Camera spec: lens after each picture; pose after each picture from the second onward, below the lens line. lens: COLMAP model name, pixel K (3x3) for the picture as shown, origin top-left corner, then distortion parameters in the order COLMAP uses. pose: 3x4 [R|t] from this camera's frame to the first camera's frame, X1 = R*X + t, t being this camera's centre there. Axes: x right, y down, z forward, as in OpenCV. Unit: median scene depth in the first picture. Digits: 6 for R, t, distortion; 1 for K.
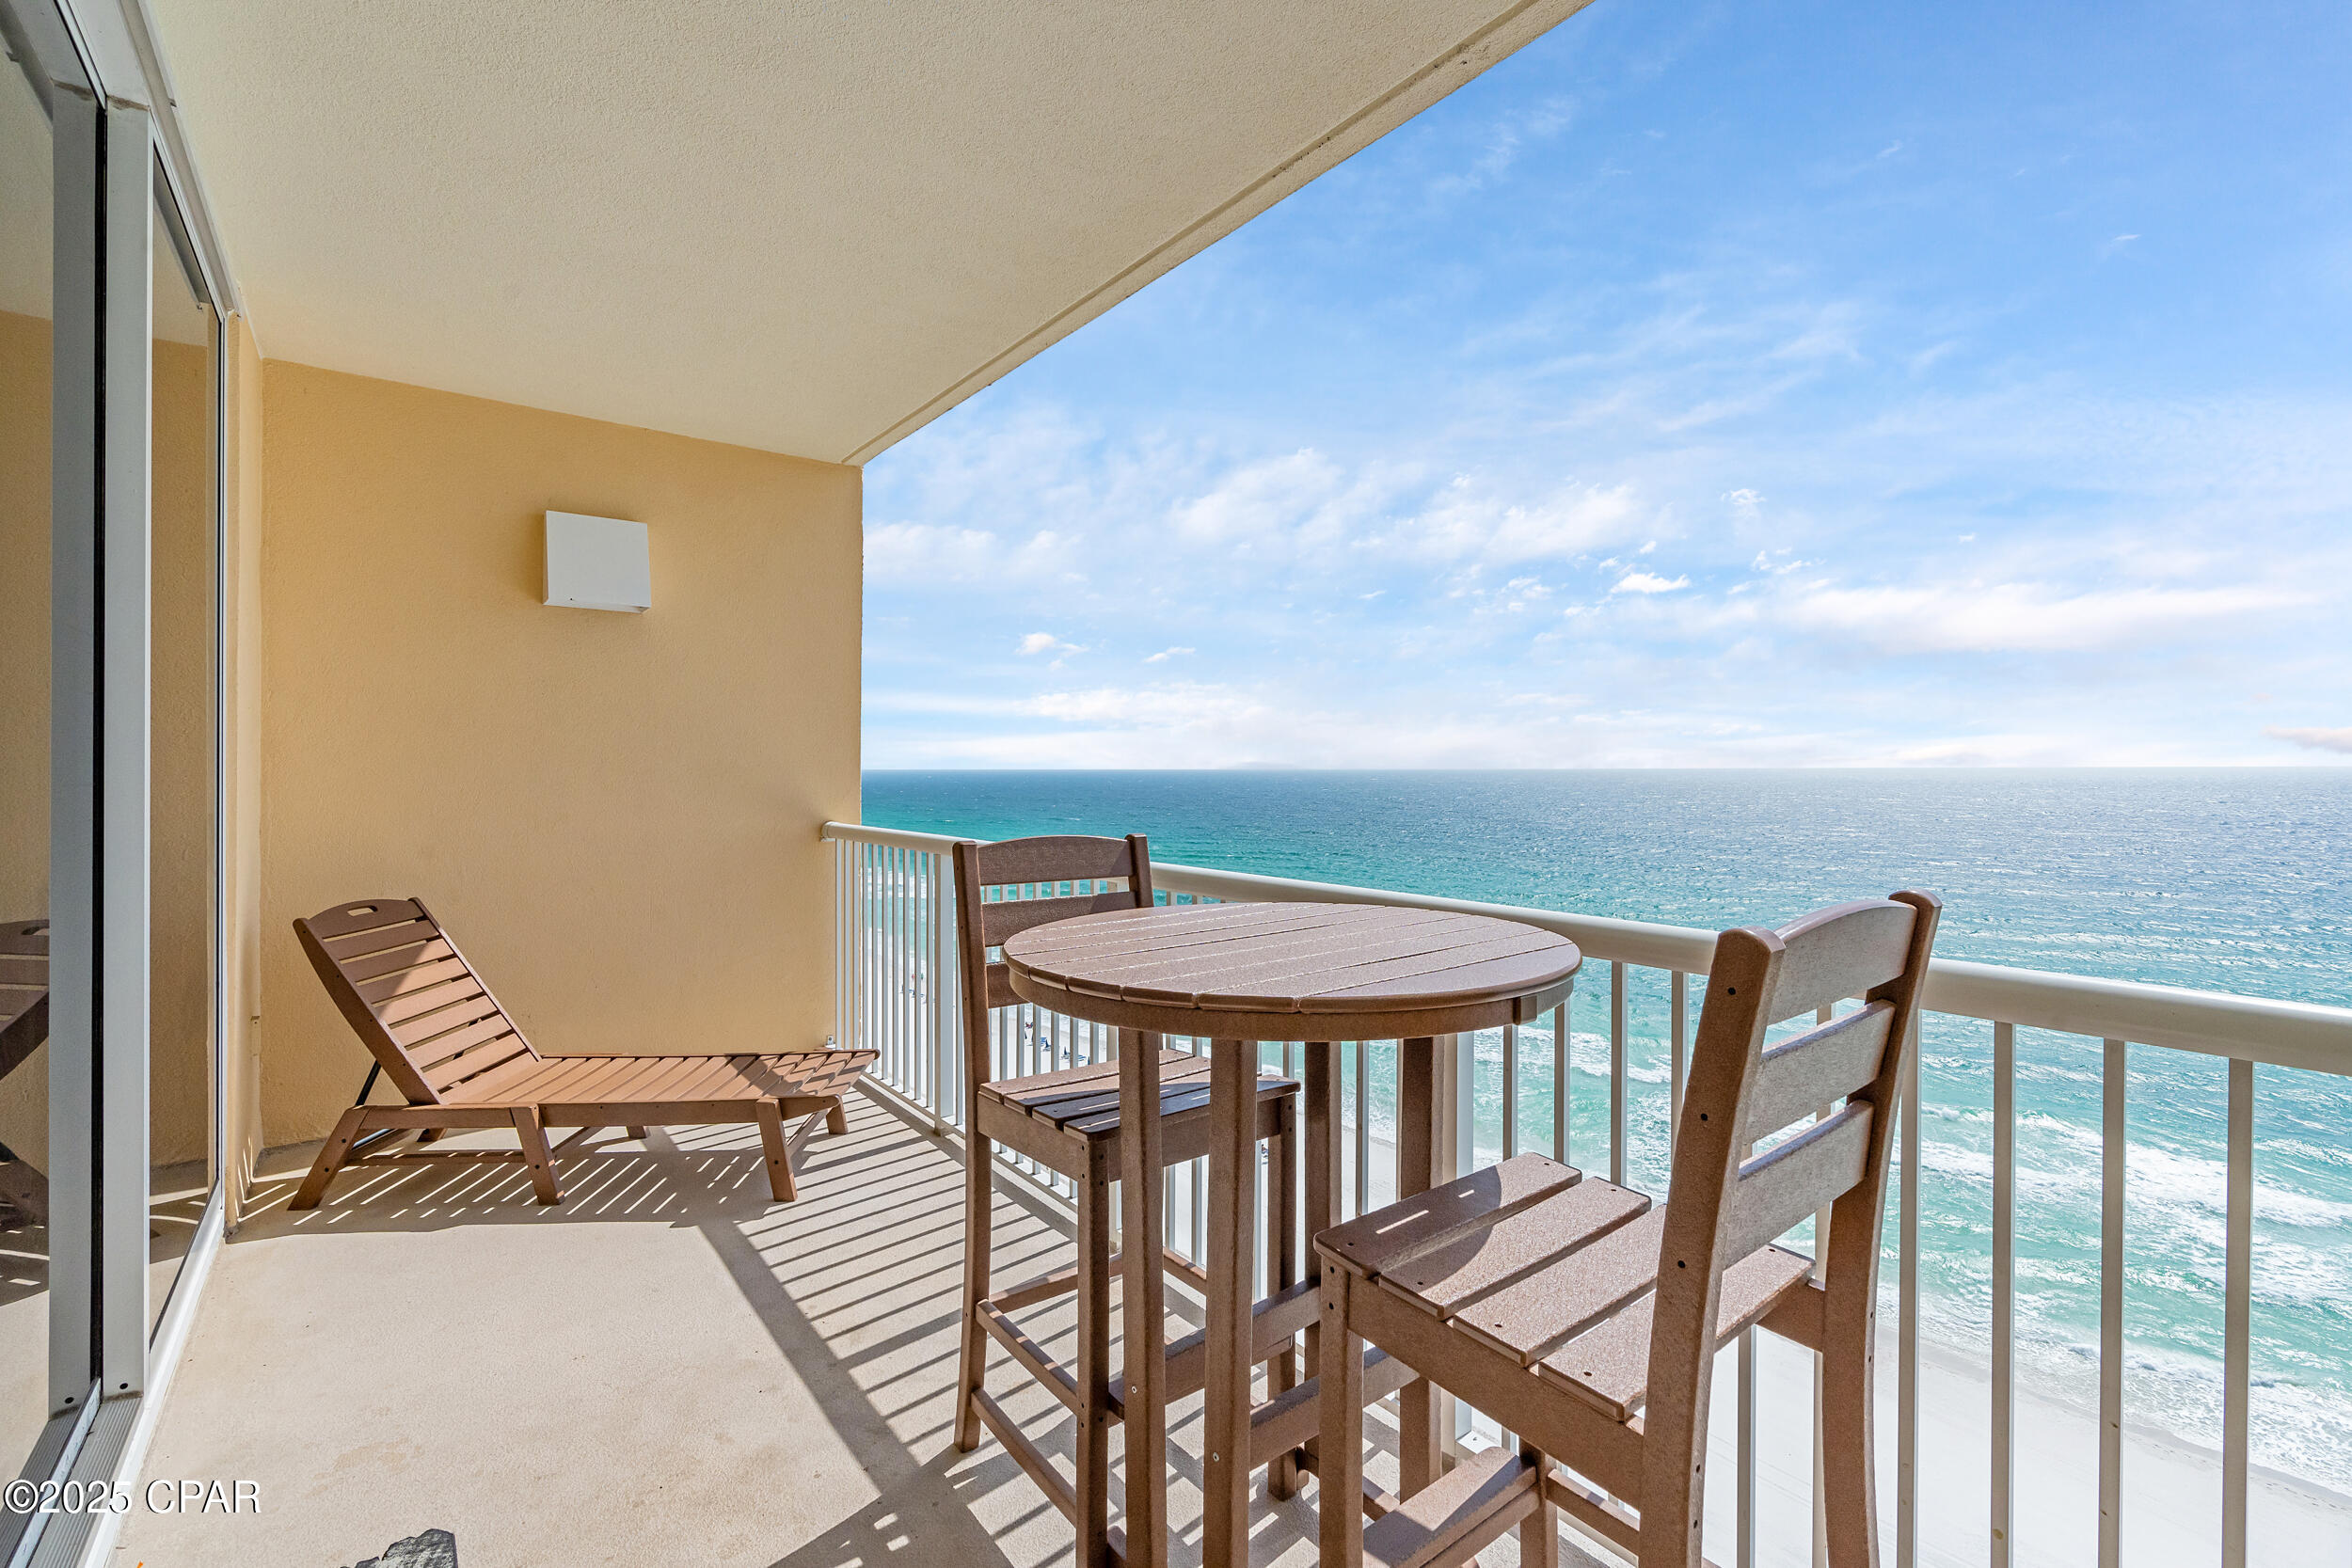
lens RADIAL K [[1049.4, 0, 1180.5], [0, 1049.4, 761.6], [0, 0, 1]] dist [-0.003314, 0.001133]
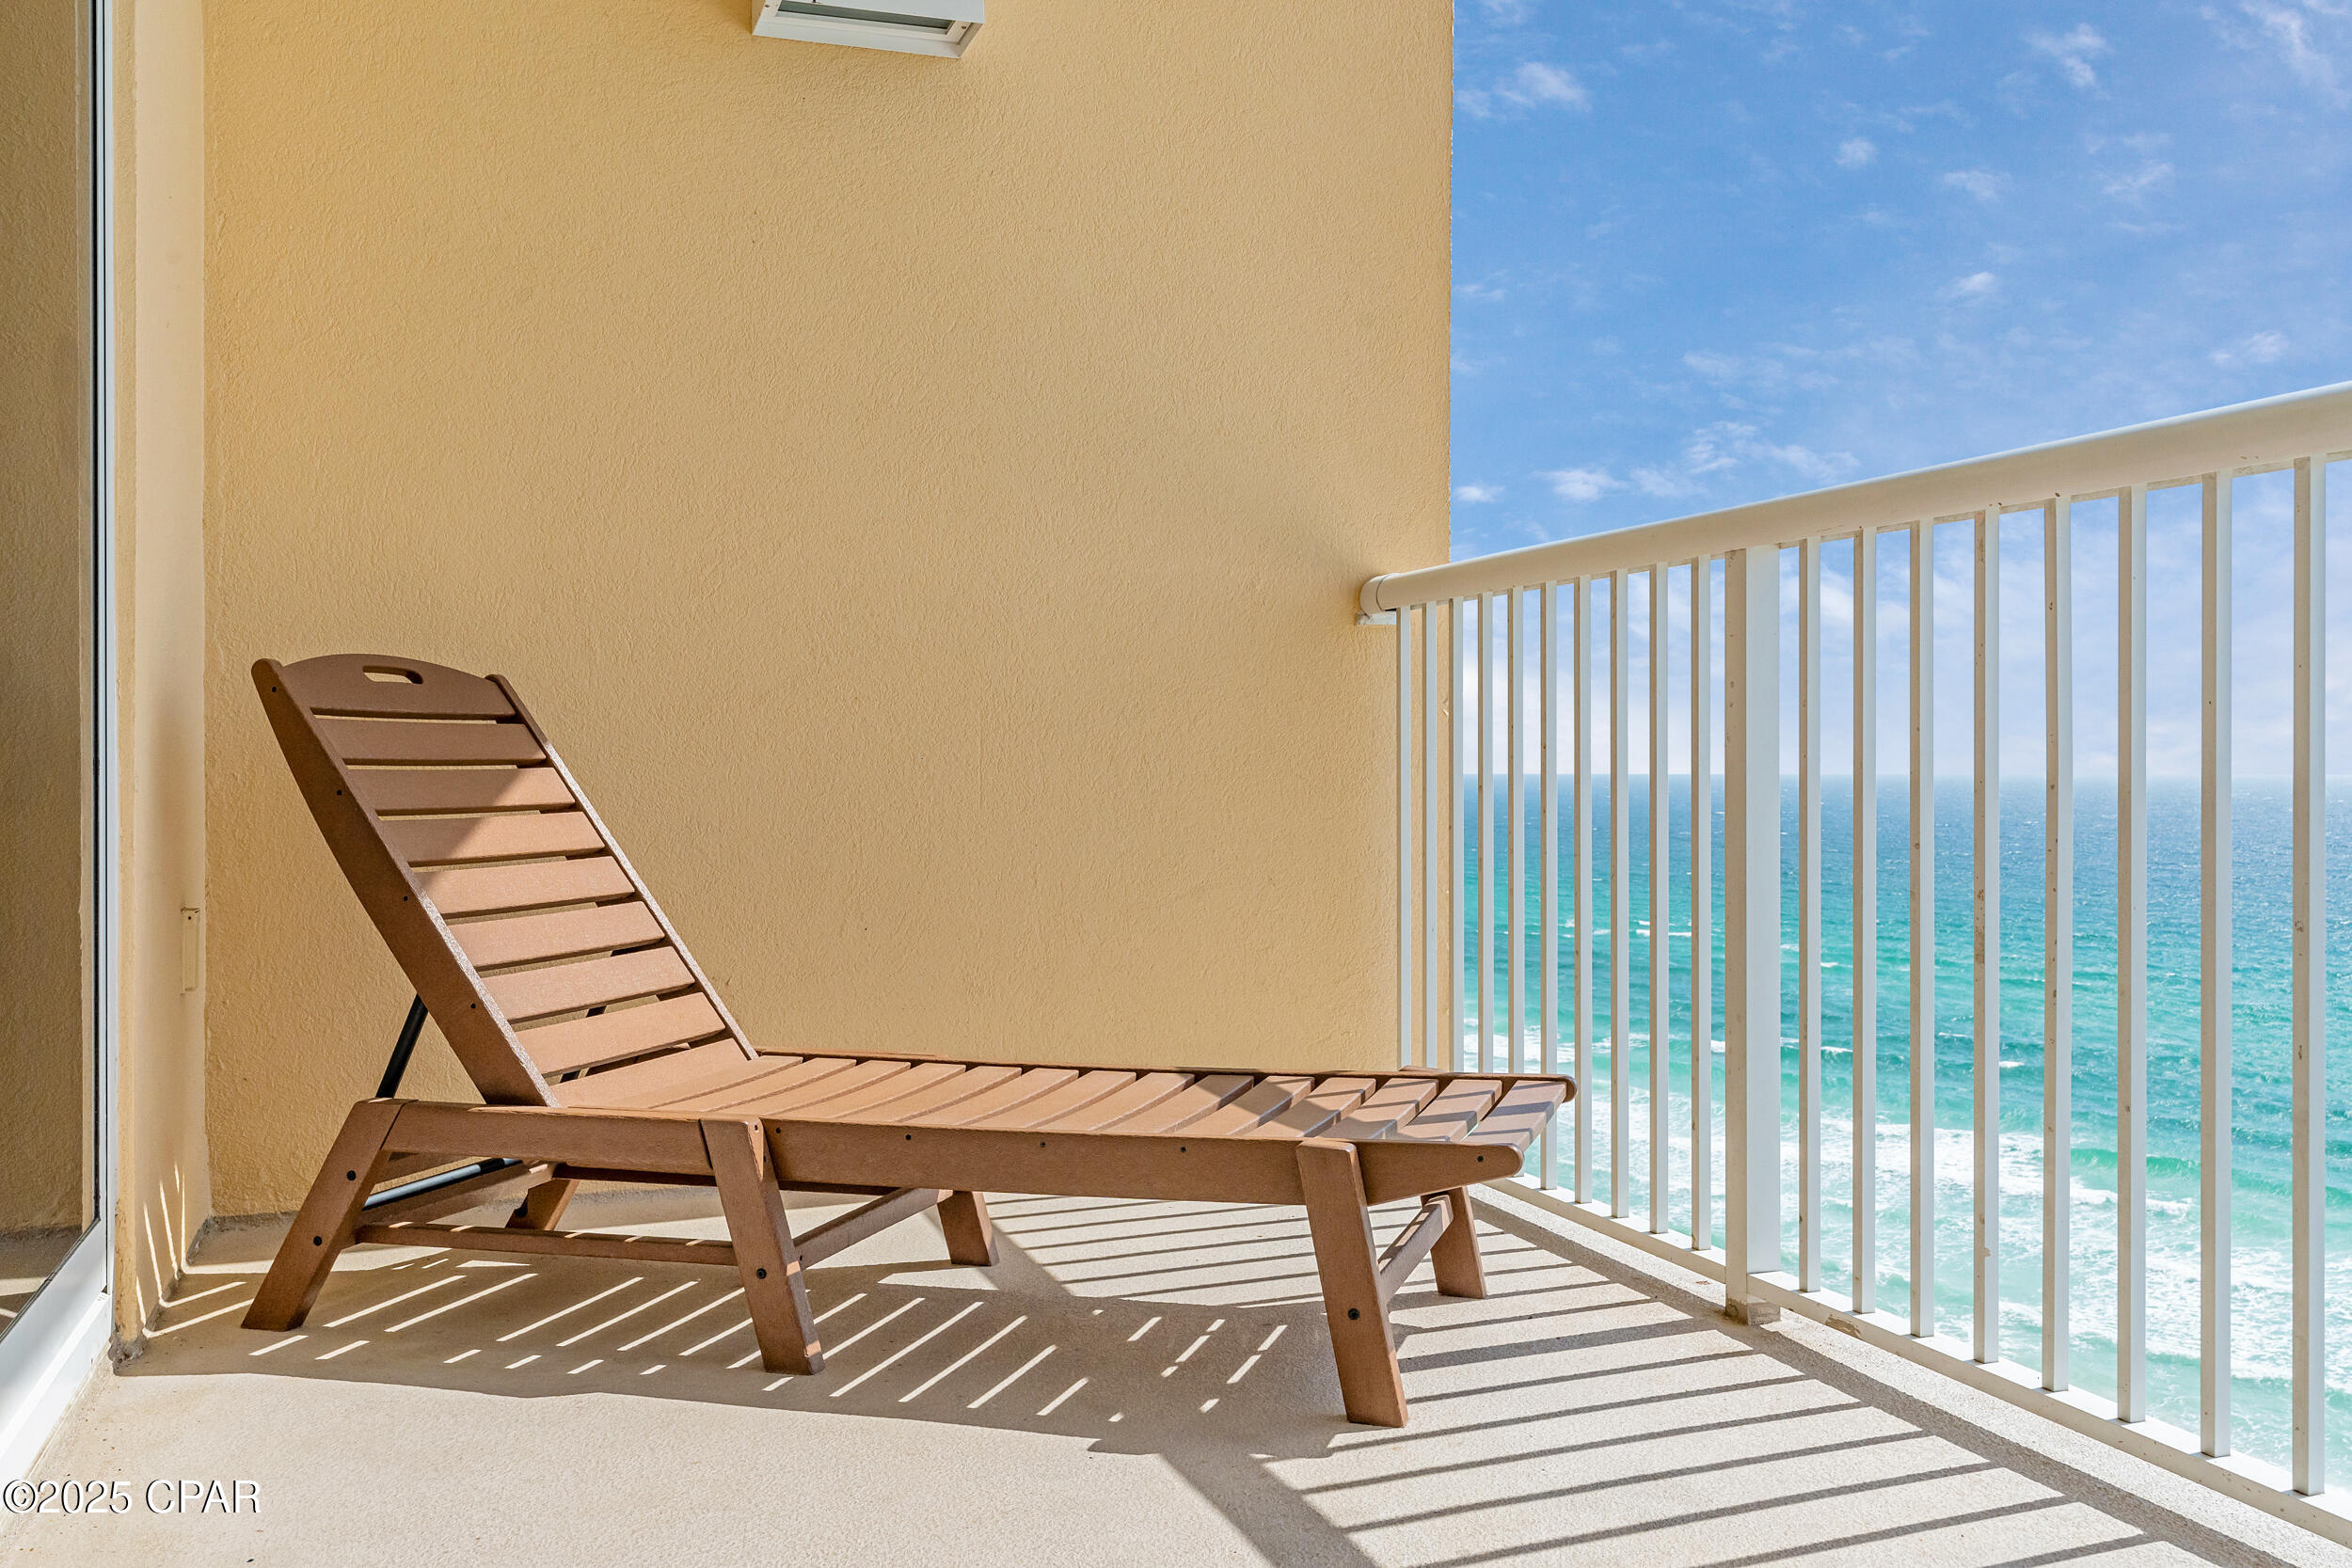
lens RADIAL K [[2216.2, 0, 1222.8], [0, 2216.2, 789.6], [0, 0, 1]] dist [0.000898, 0.026963]
pose [[0.949287, 0.012075, -0.314180, -0.185410], [-0.004569, 0.999687, 0.024616, 0.178260], [0.314379, -0.021932, 0.949044, 0.262546]]
